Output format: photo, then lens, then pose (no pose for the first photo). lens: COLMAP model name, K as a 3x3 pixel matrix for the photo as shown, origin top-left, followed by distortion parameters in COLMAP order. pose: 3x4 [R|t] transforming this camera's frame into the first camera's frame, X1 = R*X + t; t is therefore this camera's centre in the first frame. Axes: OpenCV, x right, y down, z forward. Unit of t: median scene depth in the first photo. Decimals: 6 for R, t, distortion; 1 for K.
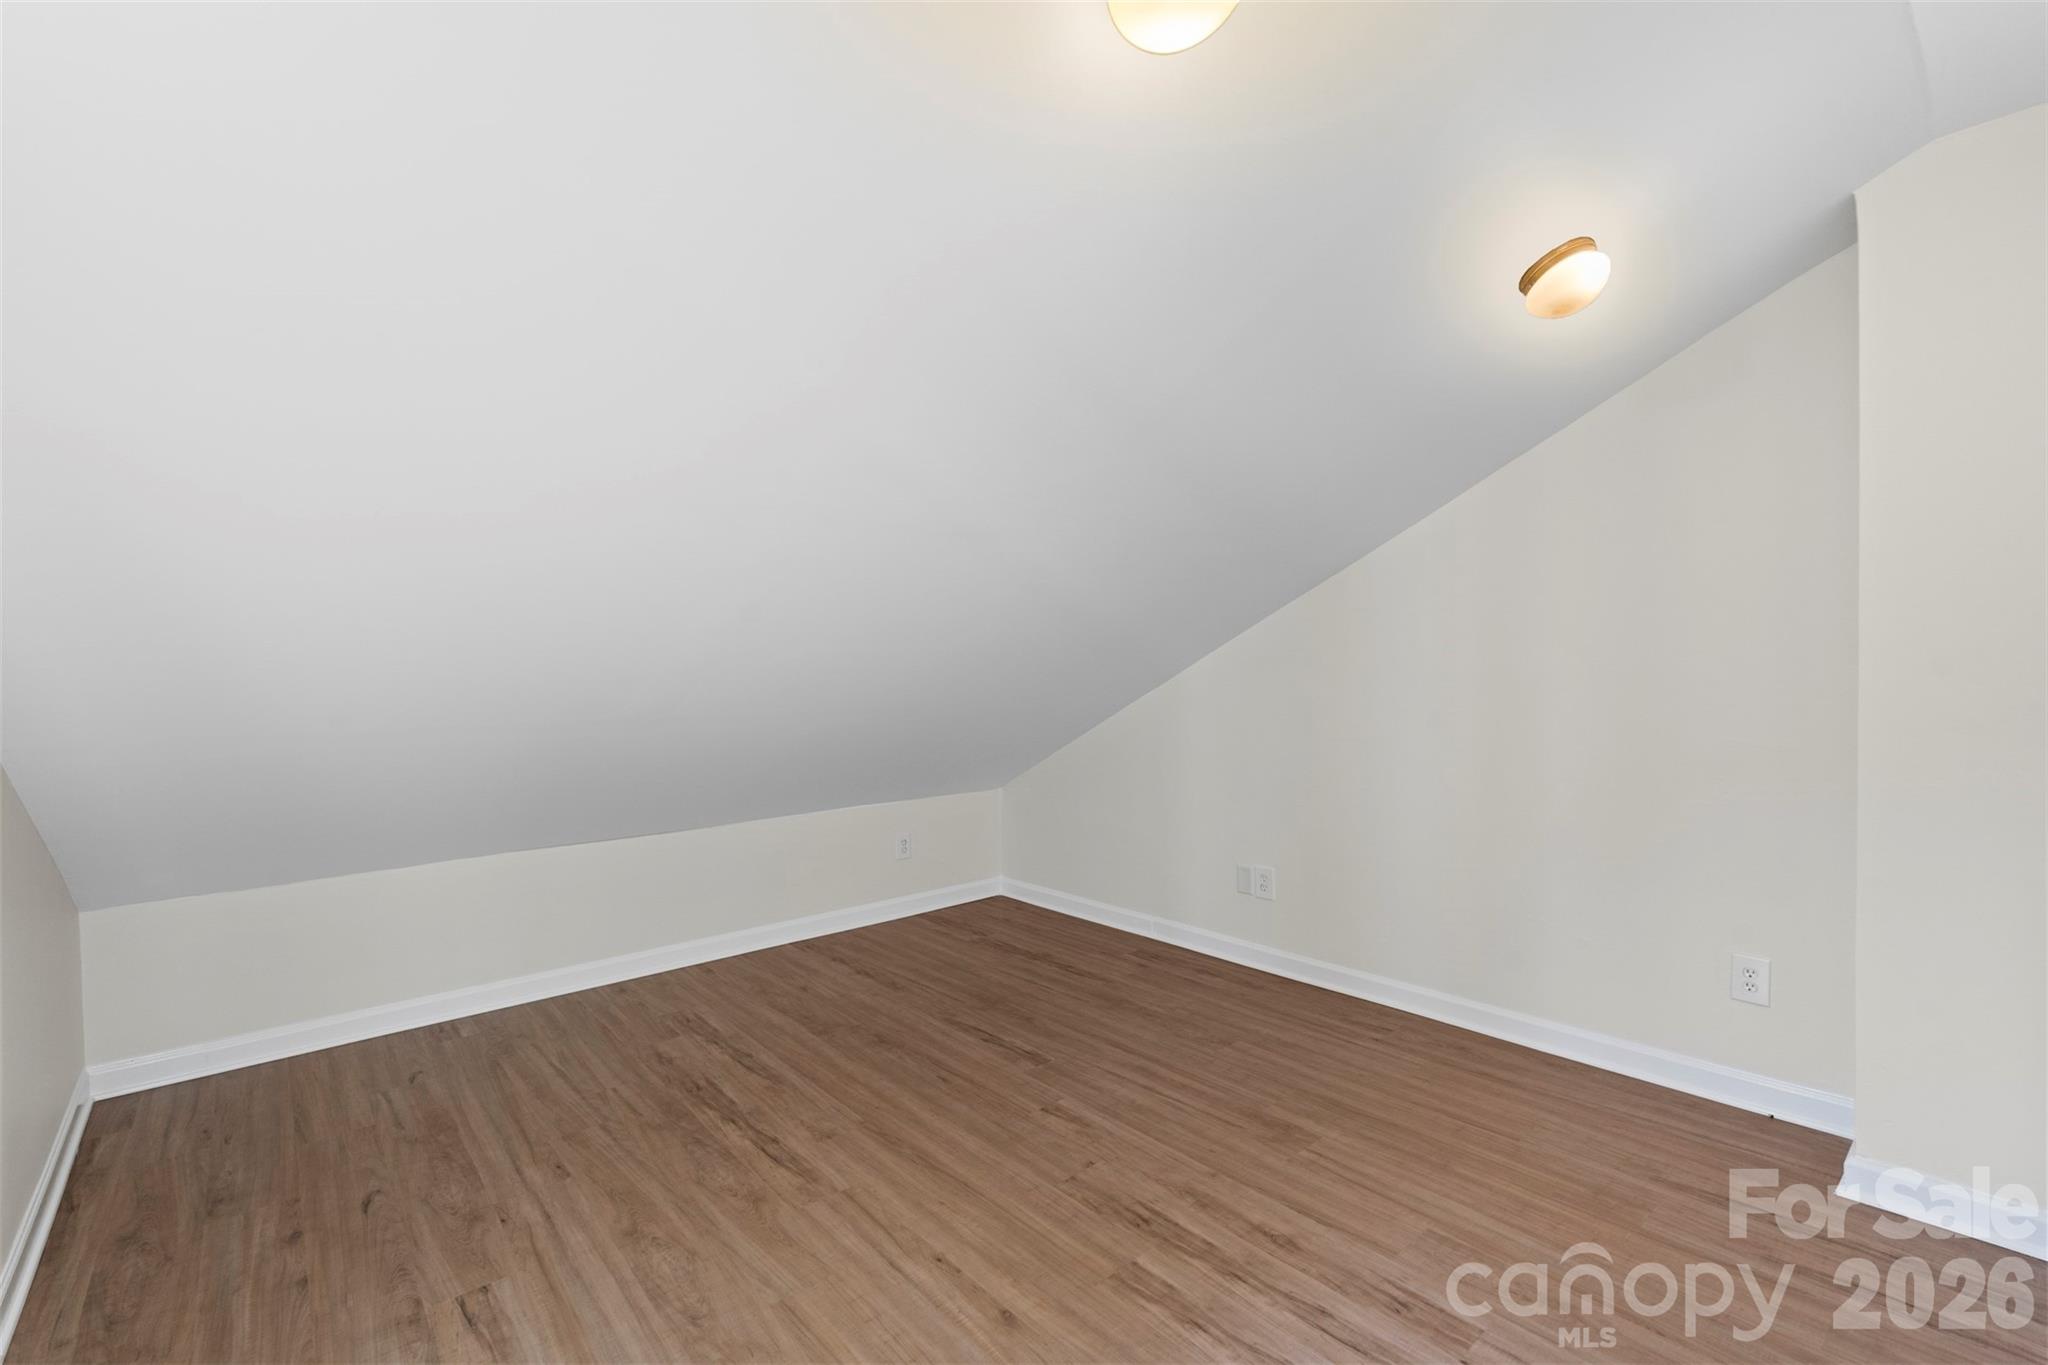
lens RADIAL K [[912.0, 0, 1035.3], [0, 912.0, 669.8], [0, 0, 1]] dist [0.002199, -0.001669]
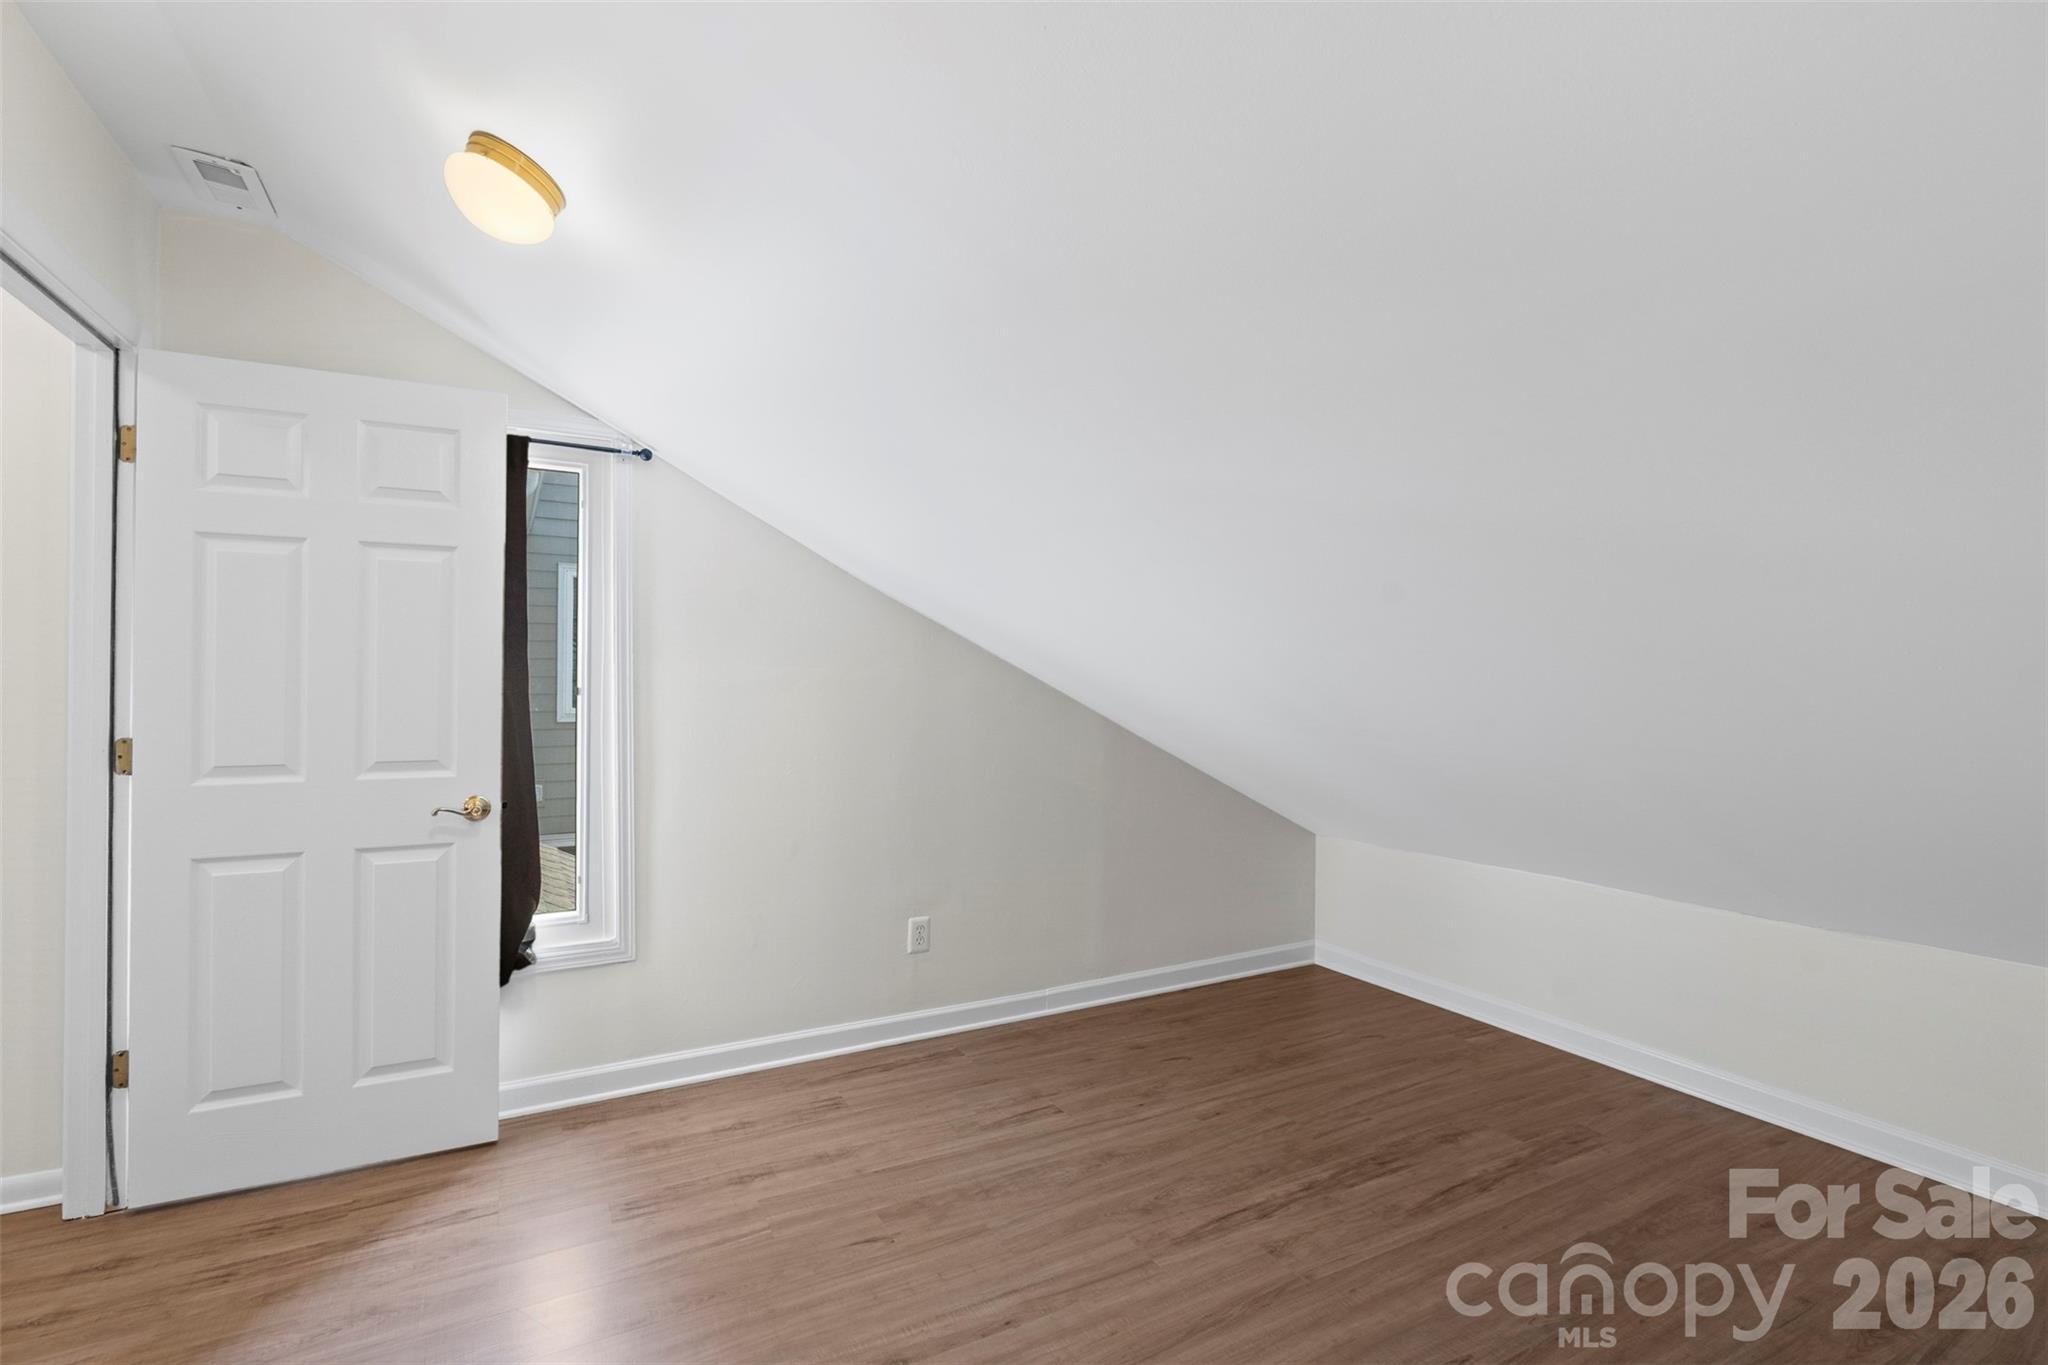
lens RADIAL K [[912.0, 0, 1035.1], [0, 912.0, 686.0], [0, 0, 1]] dist [0.002199, -0.001669]
pose [[-0.183463, 0.020613, -0.982810, 0.636787], [-0.006629, 0.999731, 0.022206, -0.026755], [0.983004, 0.010589, -0.183278, 0.945499]]
